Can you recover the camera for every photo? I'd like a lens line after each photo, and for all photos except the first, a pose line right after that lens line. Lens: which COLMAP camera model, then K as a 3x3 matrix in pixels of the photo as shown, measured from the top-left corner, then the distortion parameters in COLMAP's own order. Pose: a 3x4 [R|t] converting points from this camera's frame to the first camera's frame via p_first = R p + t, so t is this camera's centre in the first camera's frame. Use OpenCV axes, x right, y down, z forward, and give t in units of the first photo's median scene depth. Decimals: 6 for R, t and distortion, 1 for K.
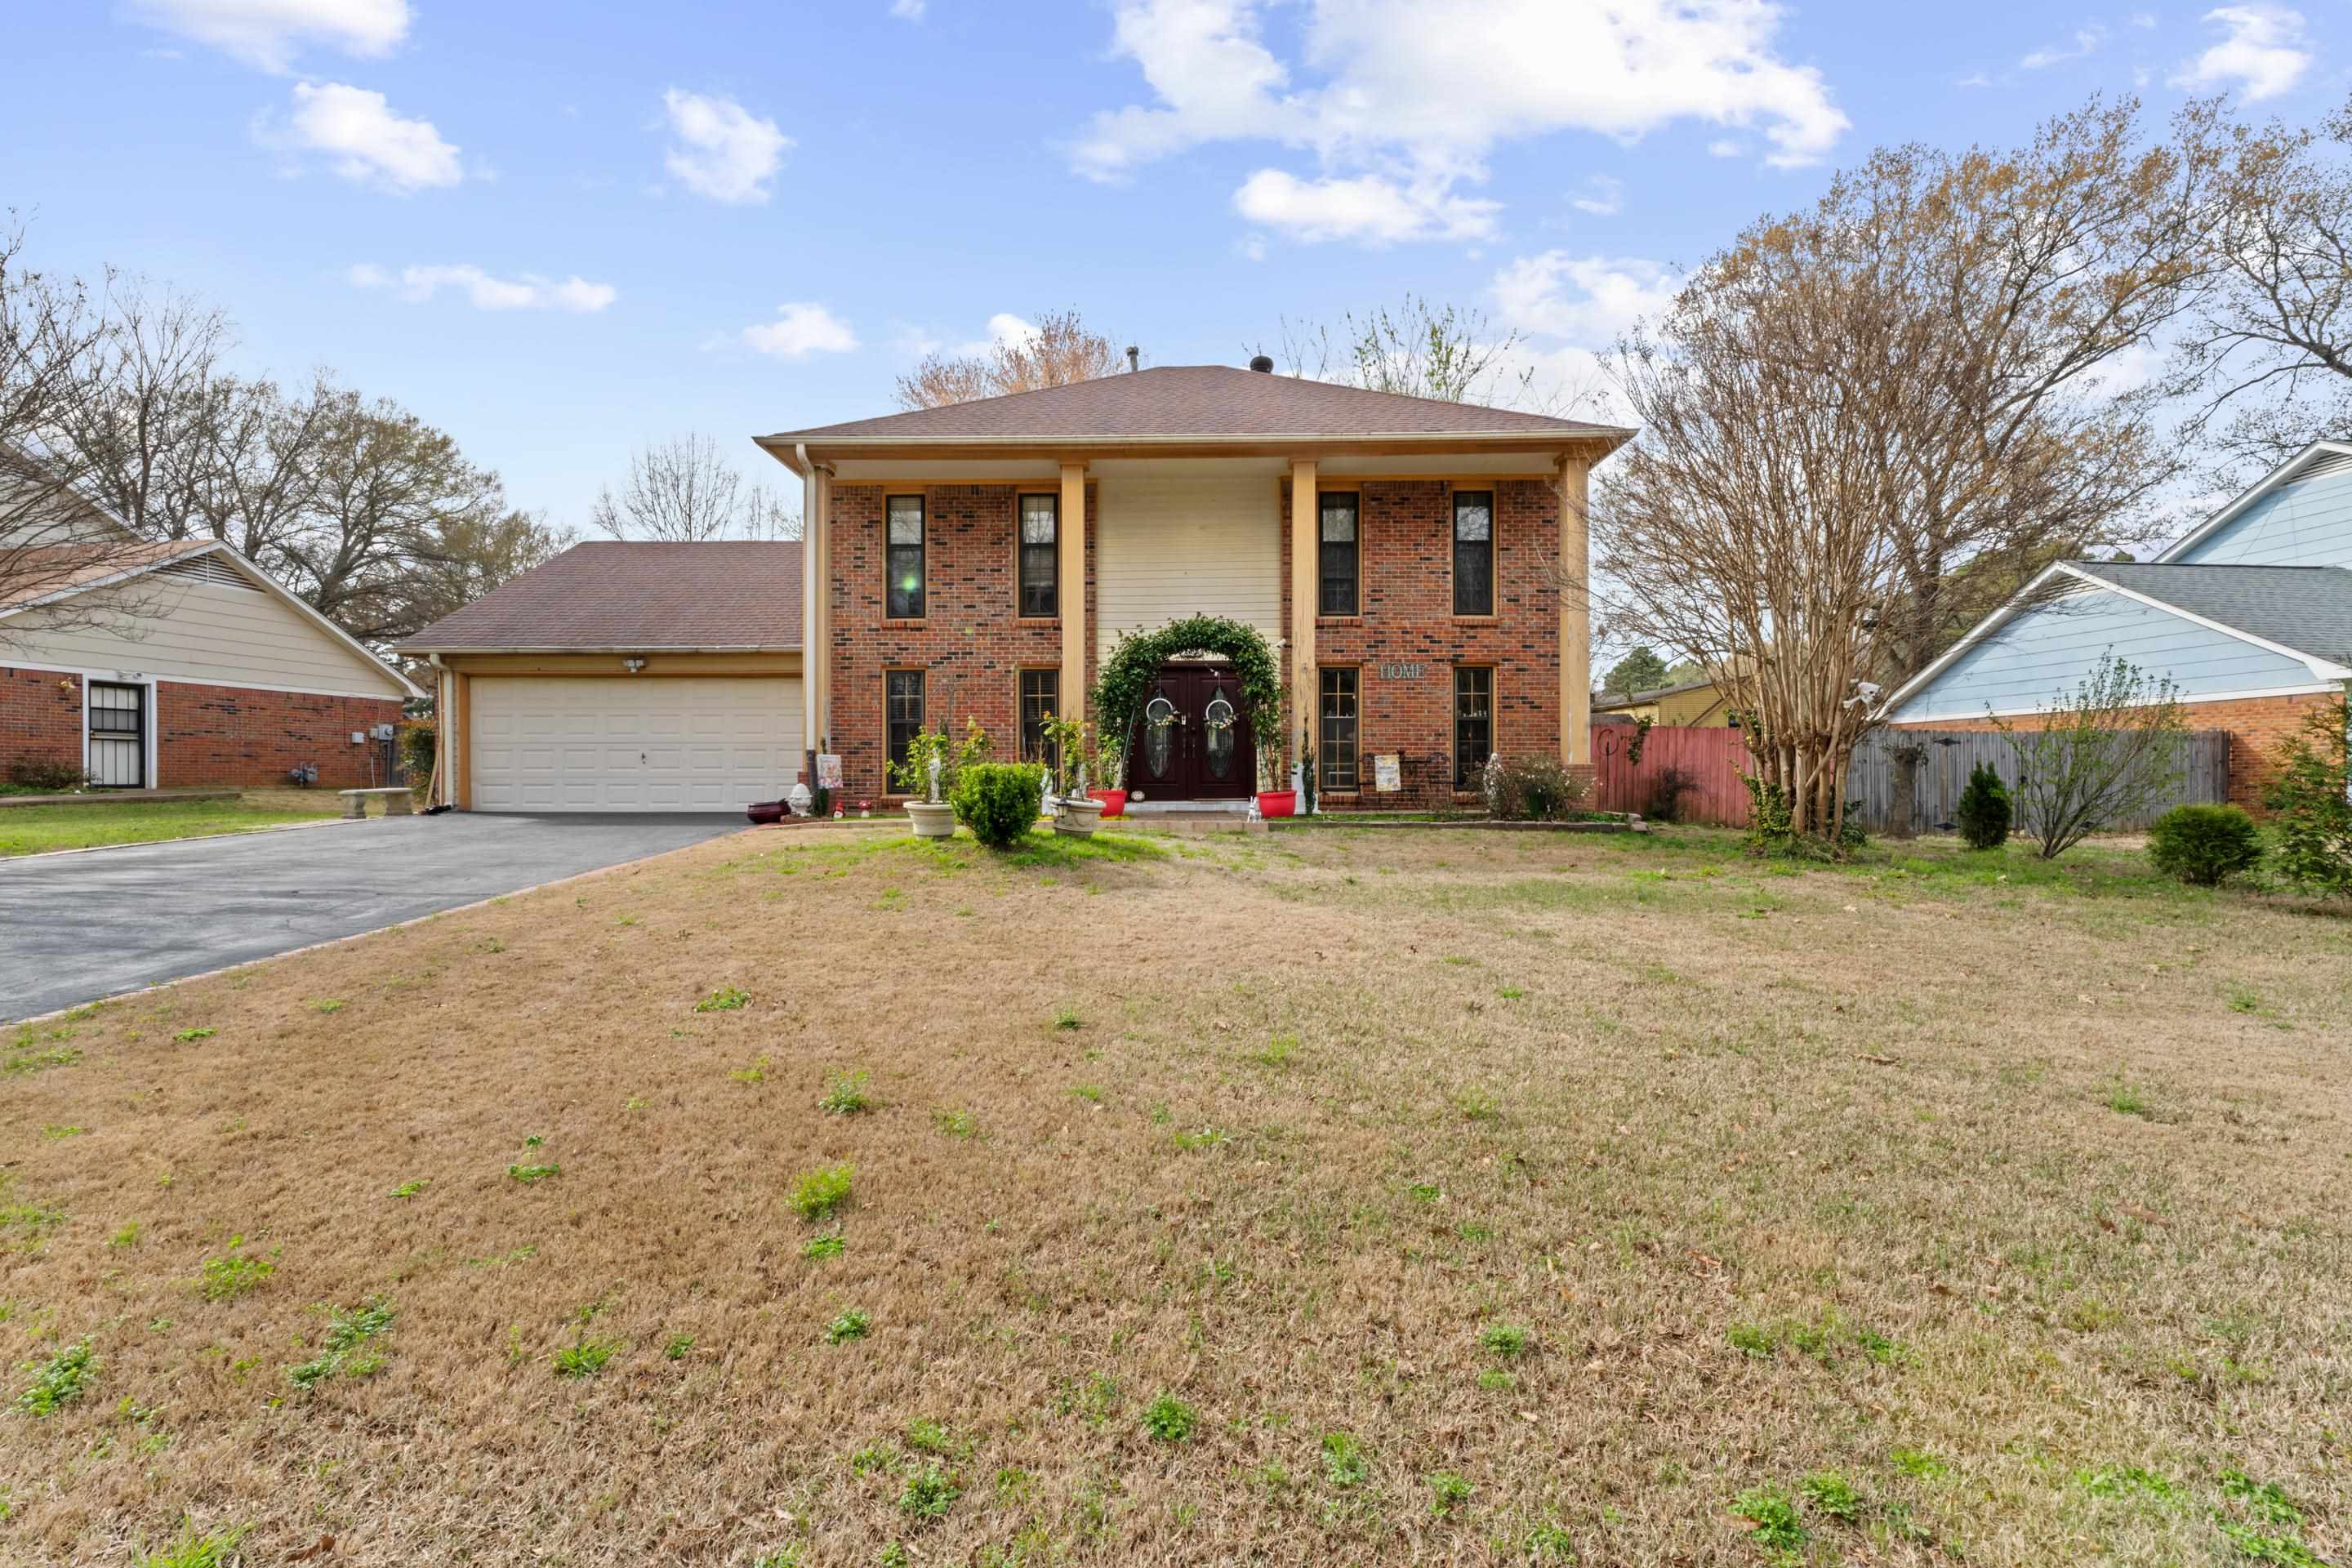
lens RADIAL K [[974.6, 0, 1176.0], [0, 974.6, 784.0], [0, 0, 1]] dist [0.000538, -0.000206]
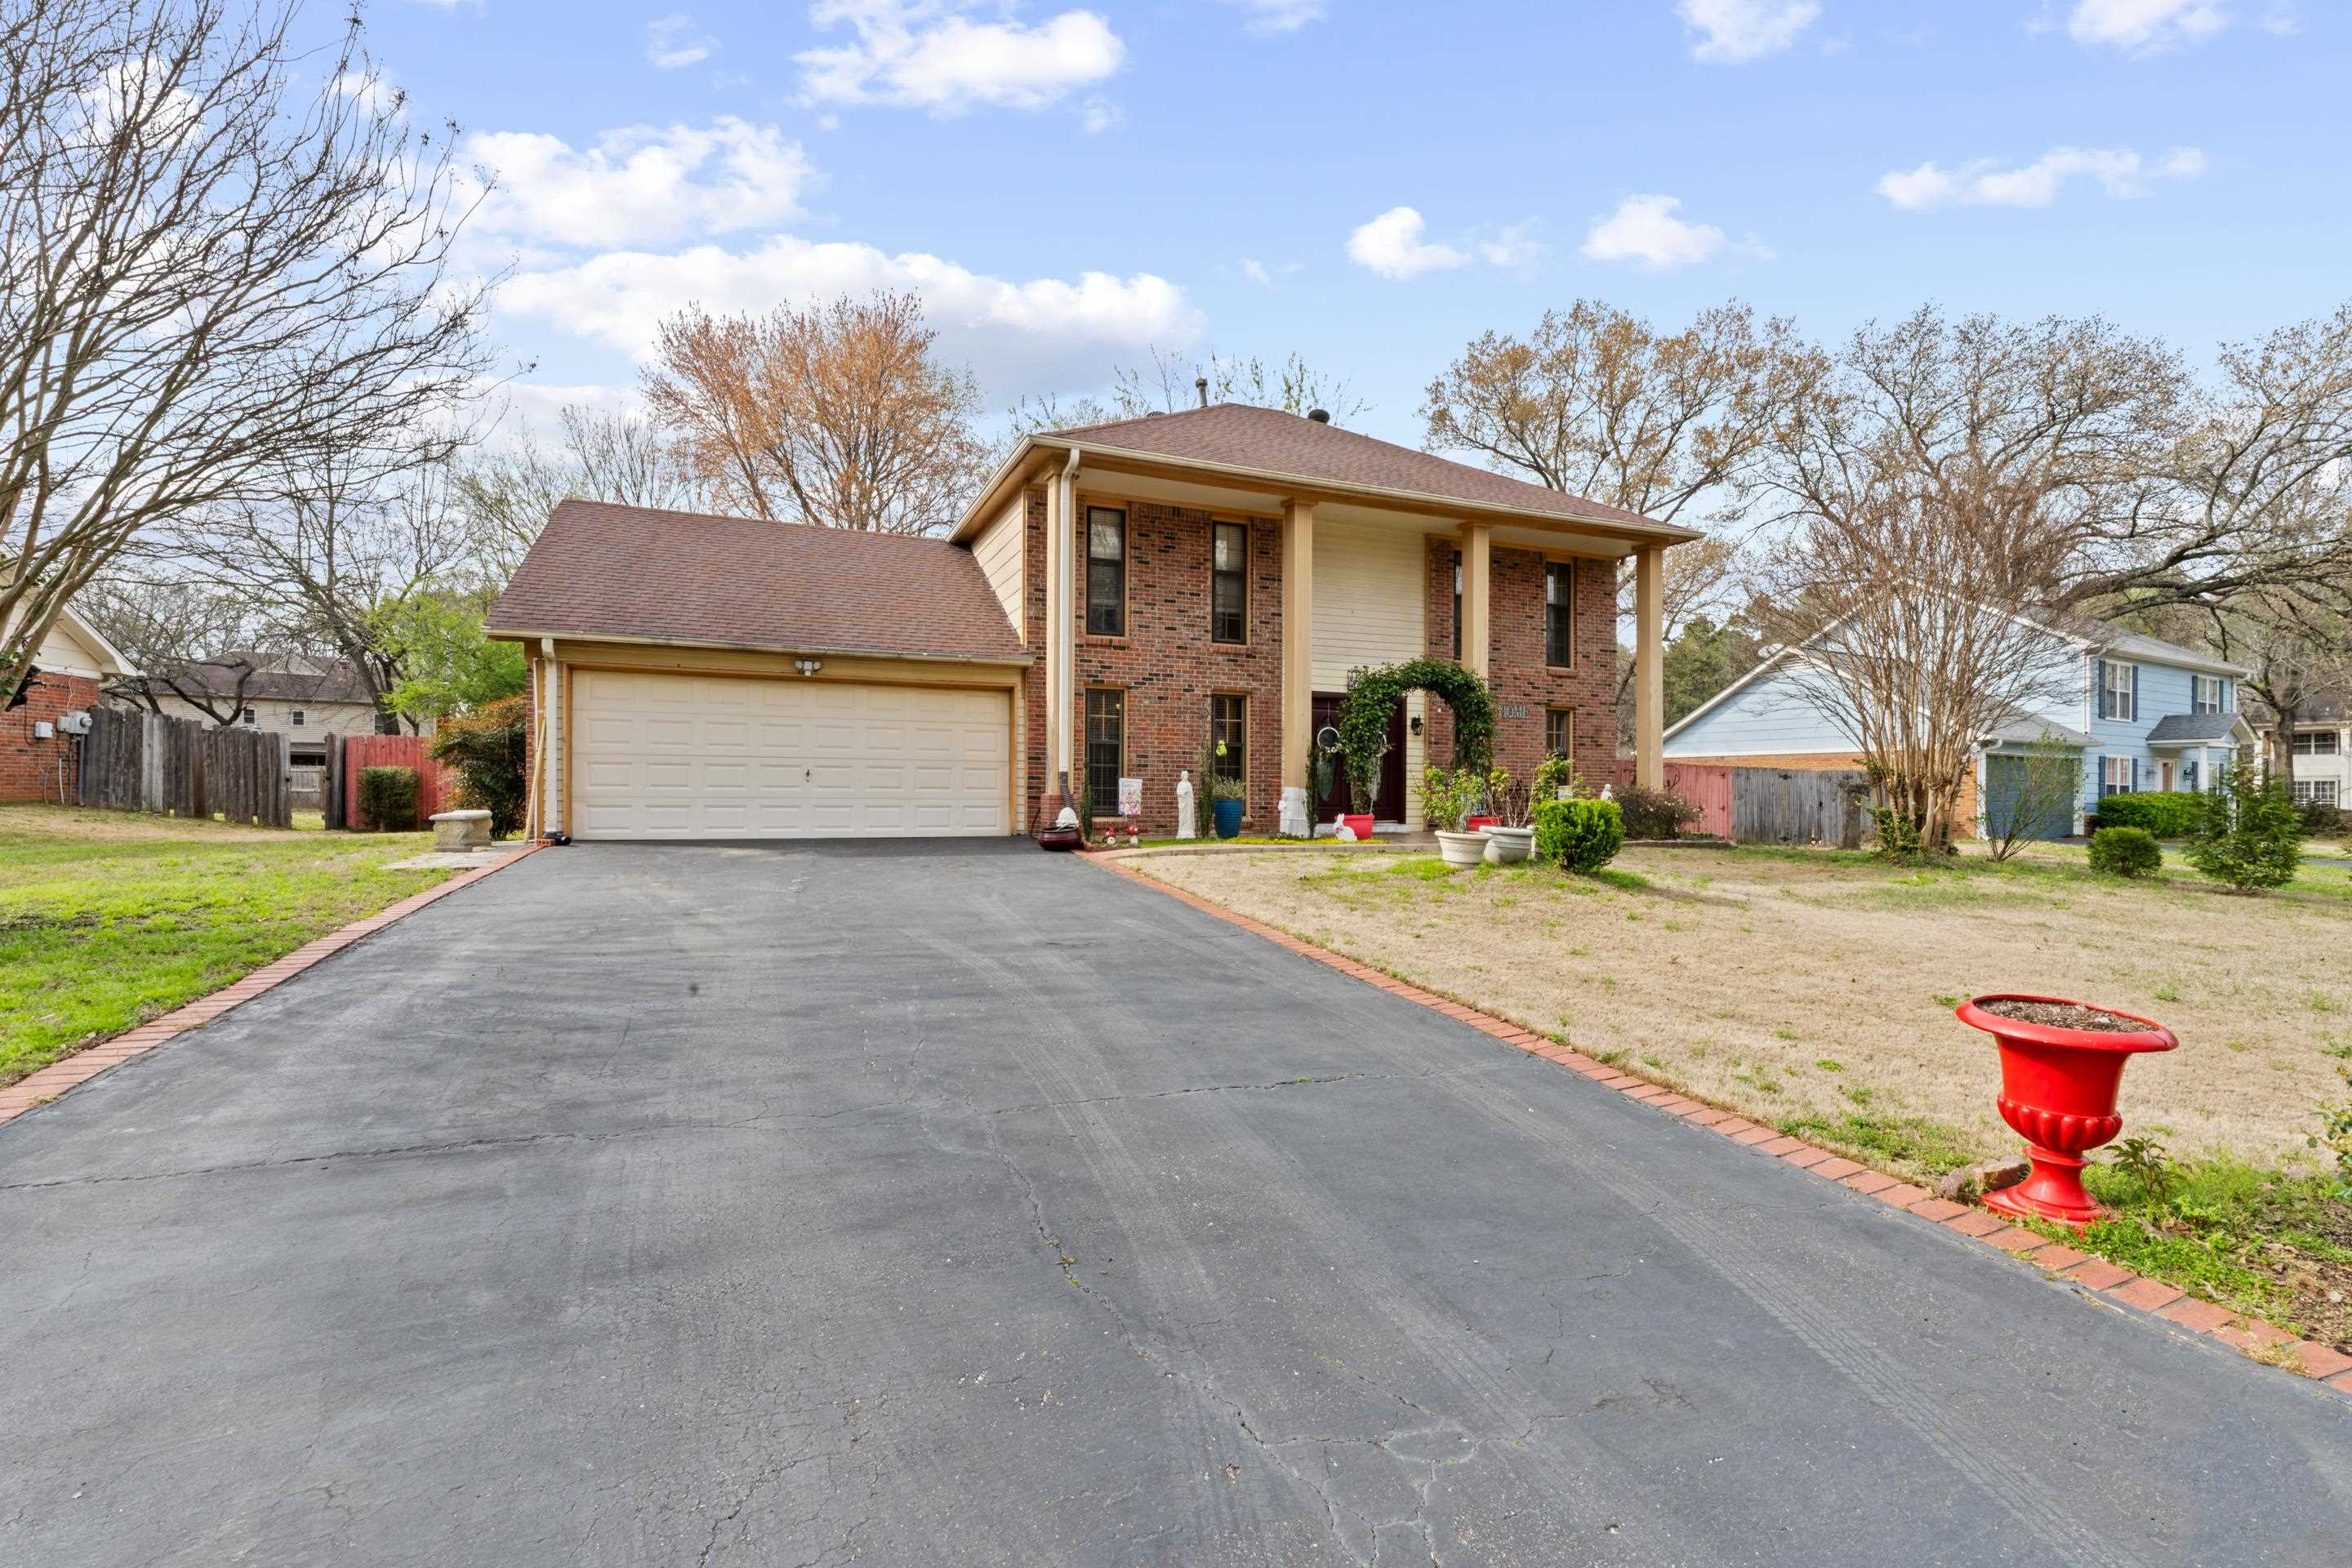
lens RADIAL K [[1008.2, 0, 1176.0], [0, 1008.2, 784.0], [0, 0, 1]] dist [-0.000475, -0.000068]
pose [[0.912788, 0.010861, 0.408290, -0.622719], [-0.007133, 0.999918, -0.010654, -0.012409], [-0.408372, 0.006813, 0.912790, 0.058653]]
